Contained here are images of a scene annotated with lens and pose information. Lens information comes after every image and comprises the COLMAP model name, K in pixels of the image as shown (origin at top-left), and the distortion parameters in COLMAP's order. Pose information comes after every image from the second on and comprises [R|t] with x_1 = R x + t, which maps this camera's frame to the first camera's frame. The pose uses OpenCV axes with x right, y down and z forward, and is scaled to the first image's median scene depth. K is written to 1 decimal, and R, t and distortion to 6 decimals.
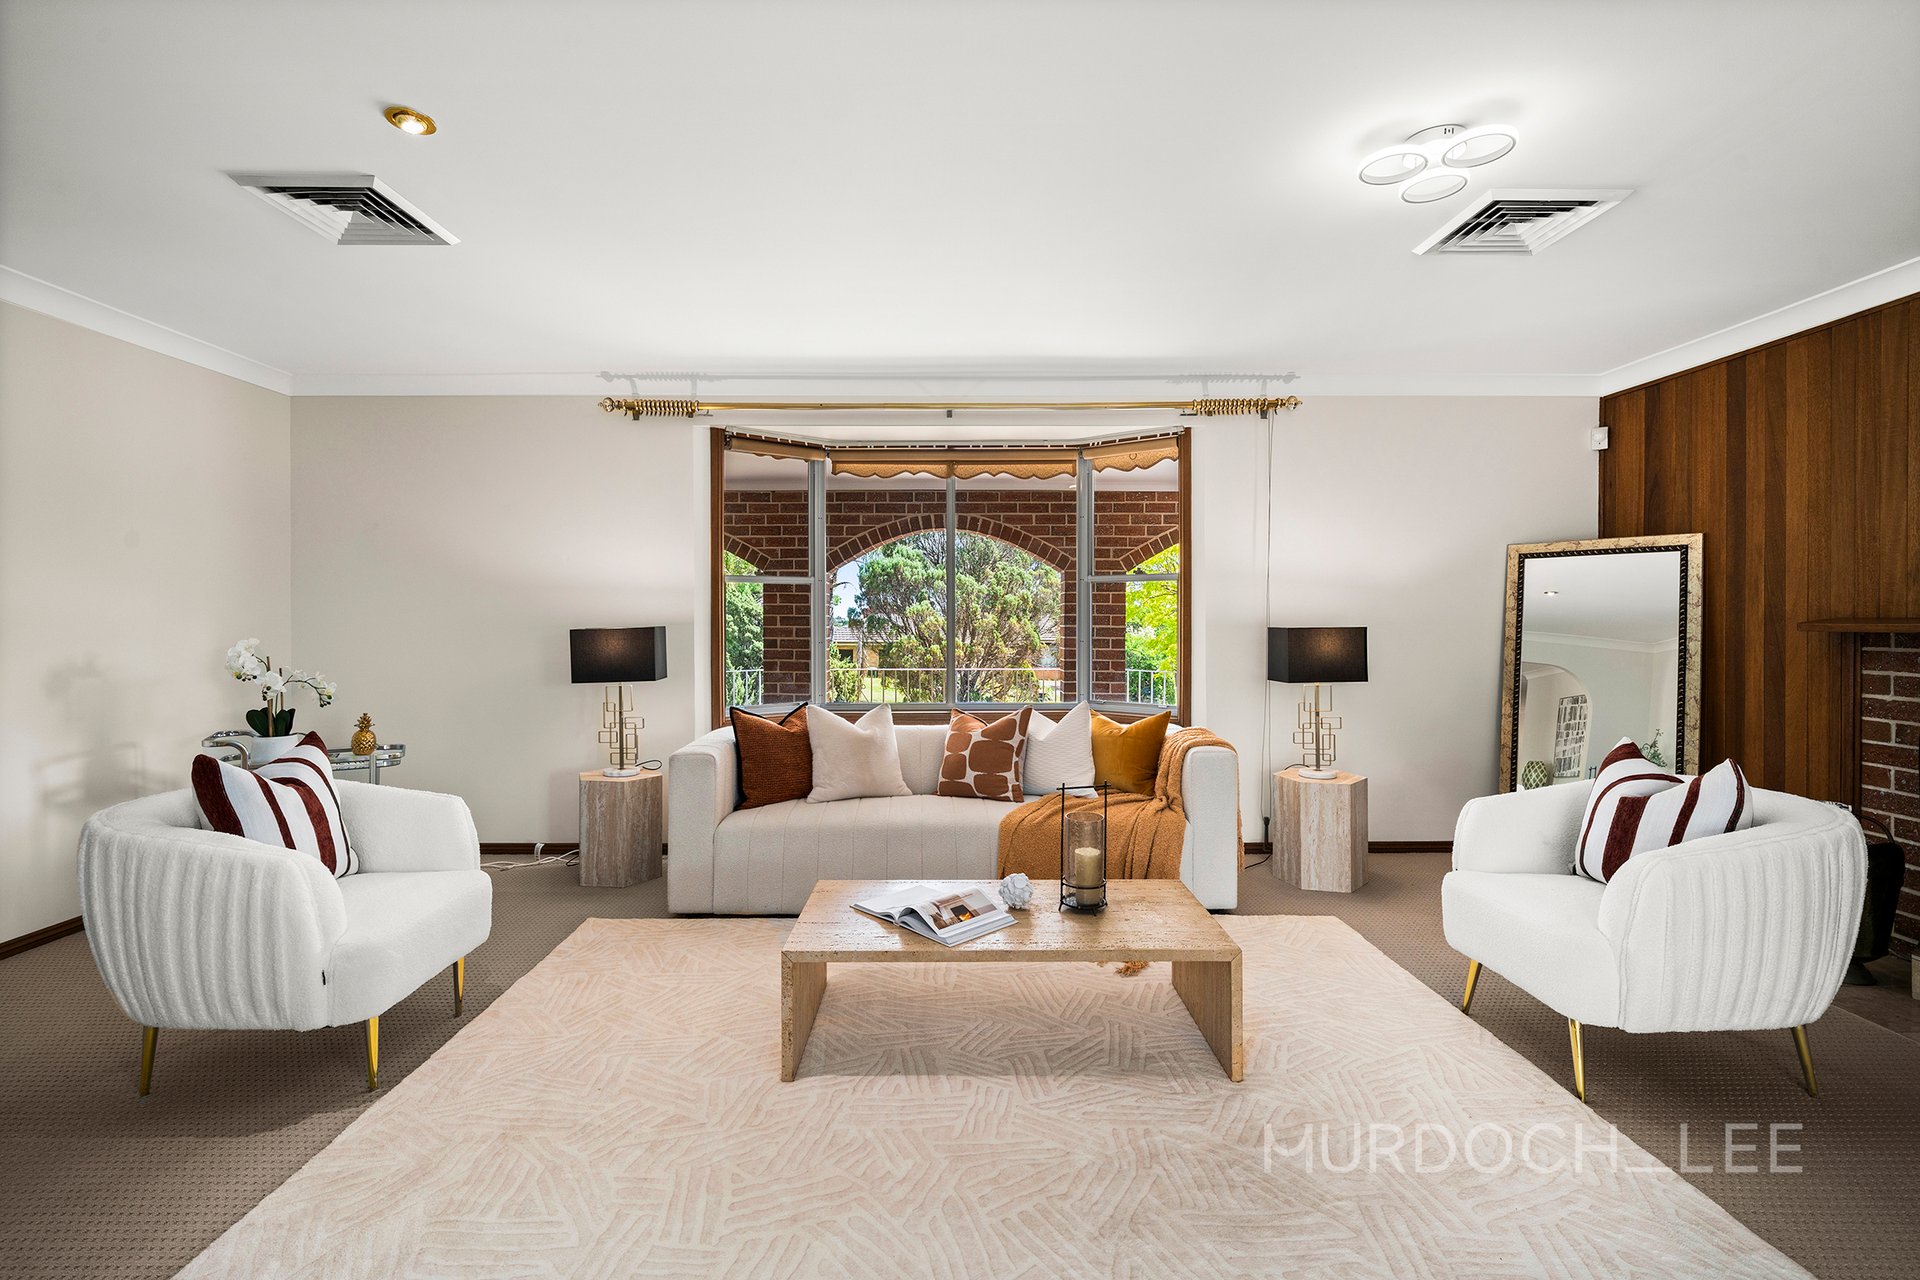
lens RADIAL K [[834.8, 0, 949.8], [0, 834.8, 631.1], [0, 0, 1]] dist [-0.004894, -0.000127]
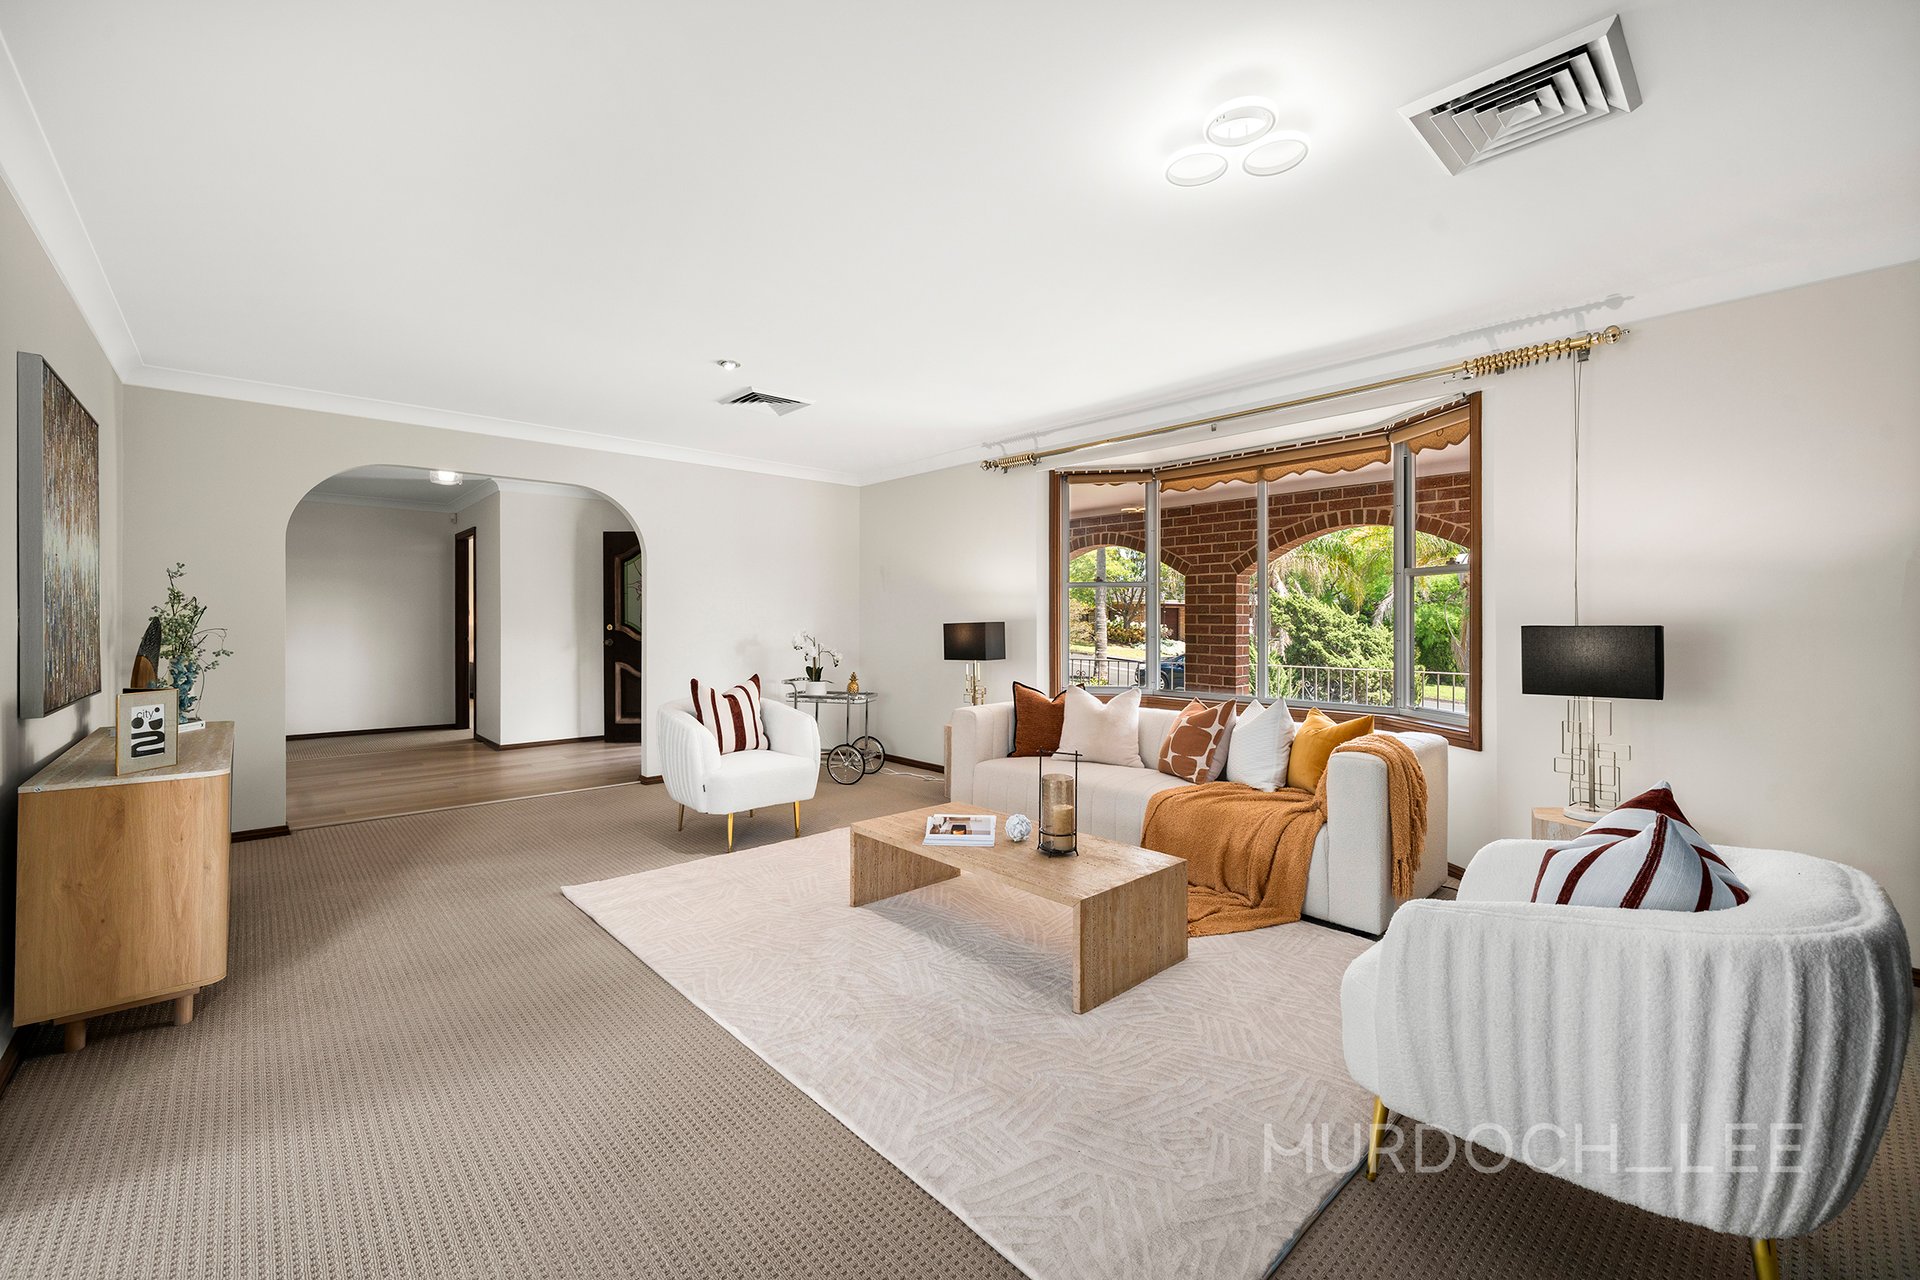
lens RADIAL K [[782.2, 0, 963.8], [0, 782.2, 622.2], [0, 0, 1]] dist [0.004197, 0.000153]
pose [[0.675863, 0.003648, -0.737018, 0.538678], [-0.012618, 0.999898, -0.006622, 0.003909], [0.736919, 0.013776, 0.675841, 0.074396]]
